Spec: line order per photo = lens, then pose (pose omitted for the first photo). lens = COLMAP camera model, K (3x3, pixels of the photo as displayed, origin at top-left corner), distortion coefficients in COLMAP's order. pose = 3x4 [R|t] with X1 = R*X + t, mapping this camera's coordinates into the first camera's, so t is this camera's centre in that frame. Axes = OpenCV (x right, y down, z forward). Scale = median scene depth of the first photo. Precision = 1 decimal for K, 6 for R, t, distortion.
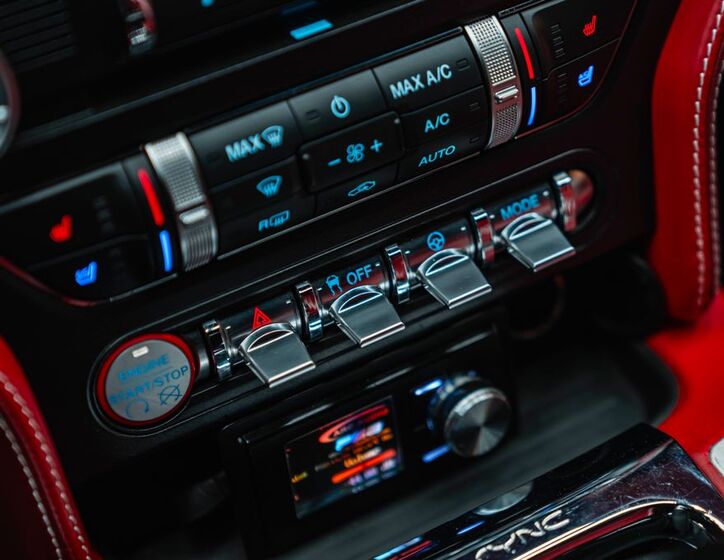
lens RADIAL K [[1672.6, 0, 357.3], [0, 1672.6, 278.4], [0, 0, 1]] dist [0.043849, 0.000000]
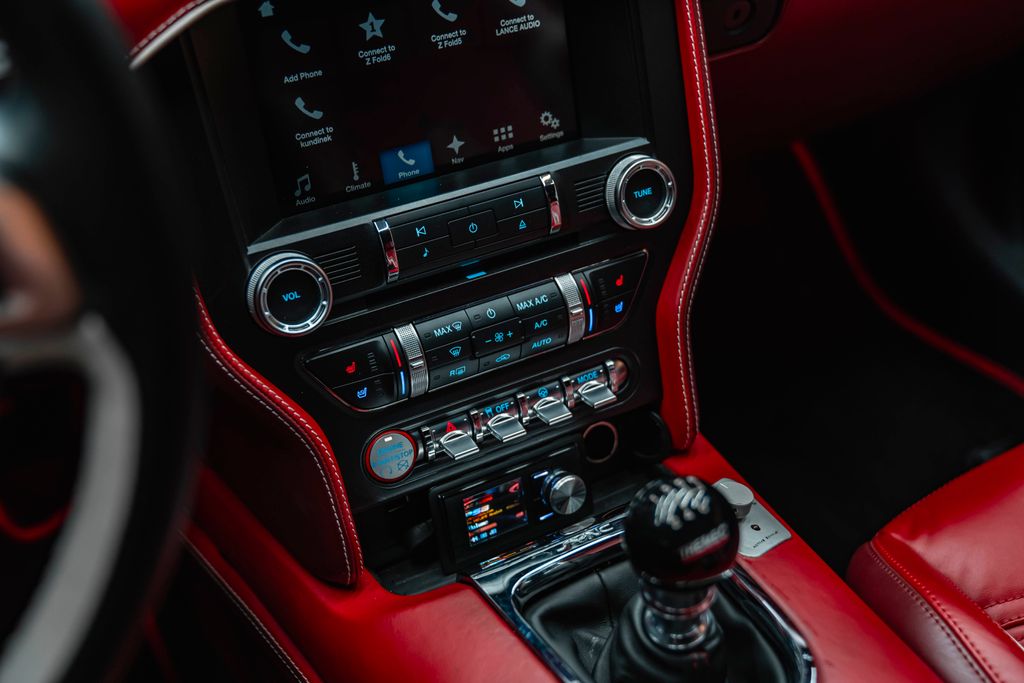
lens RADIAL K [[1268.9, 0, 513.2], [0, 1268.9, 342.4], [0, 0, 1]] dist [0.005875, 0.000000]
pose [[0.999917, -0.009643, -0.008545, 0.026788], [0.007396, 0.972658, -0.232126, 0.264659], [0.010550, 0.232044, 0.972648, -0.430018]]
